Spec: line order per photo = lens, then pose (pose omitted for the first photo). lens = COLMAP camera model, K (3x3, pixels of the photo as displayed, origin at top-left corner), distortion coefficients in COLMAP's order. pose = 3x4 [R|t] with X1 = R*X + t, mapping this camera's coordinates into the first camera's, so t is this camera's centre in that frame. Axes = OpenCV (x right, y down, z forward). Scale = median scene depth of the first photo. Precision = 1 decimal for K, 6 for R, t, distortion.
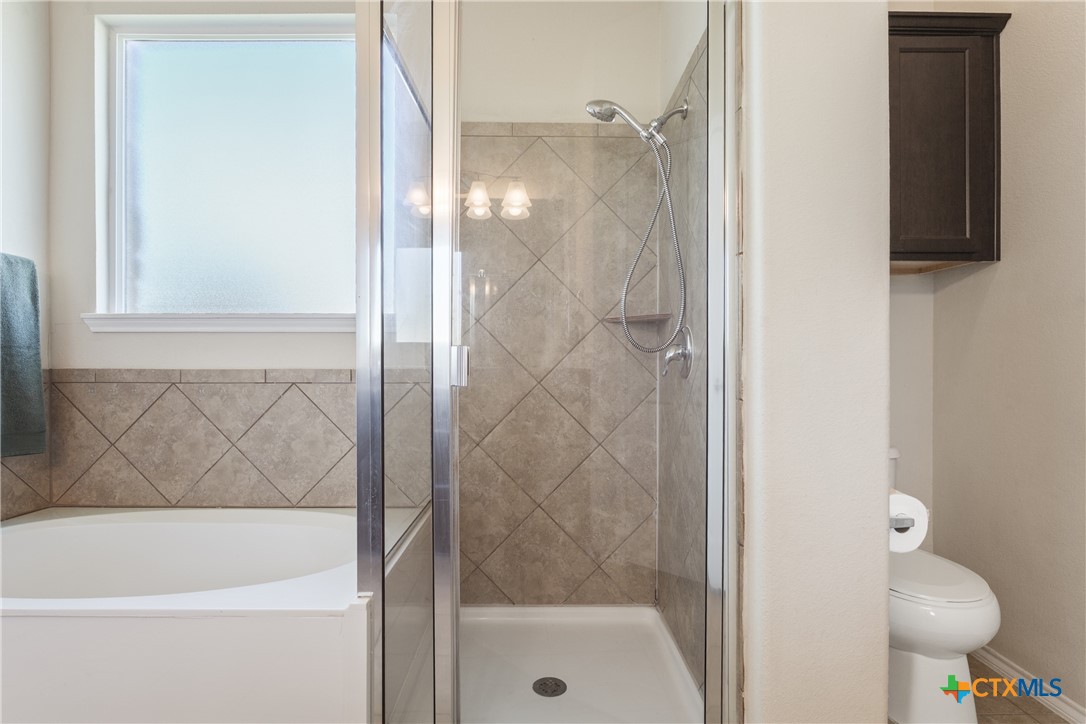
lens RADIAL K [[539.7, 0, 539.7], [0, 539.7, 361.3], [0, 0, 1]] dist [-0.009265, 0.006711]
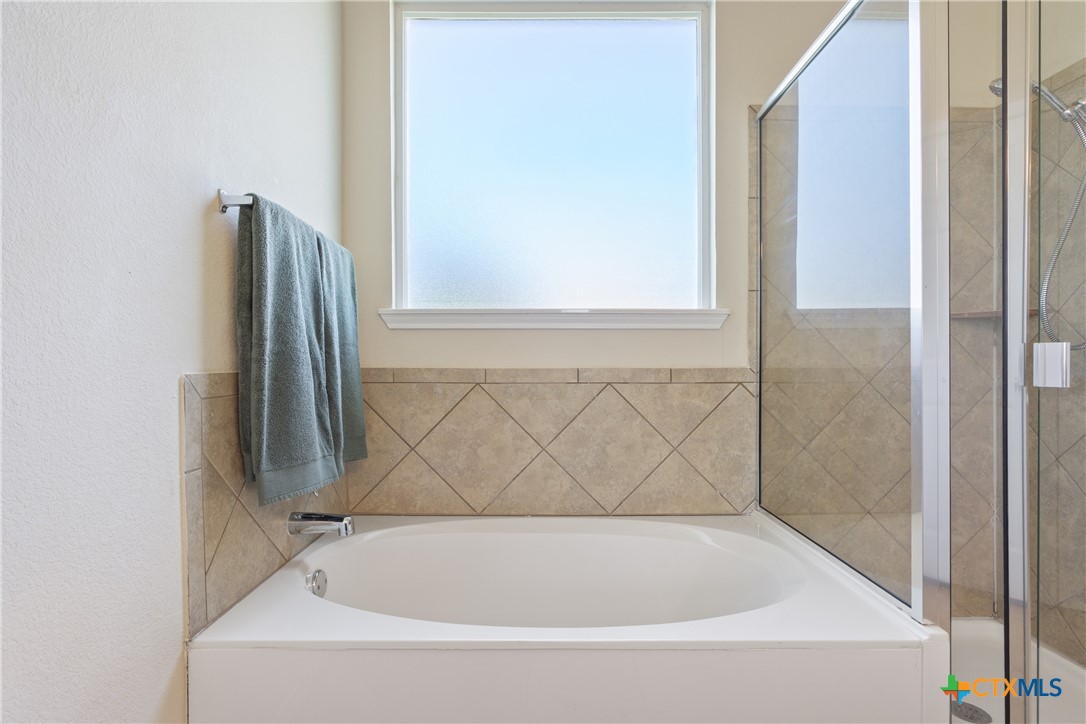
lens RADIAL K [[539.7, 0, 543.5], [0, 539.7, 356.7], [0, 0, 1]] dist [-0.009265, 0.006711]
pose [[0.999994, -0.000948, 0.003298, -0.572175], [0.000939, 0.999996, 0.002624, -0.008331], [-0.003301, -0.002621, 0.999991, 0.060385]]
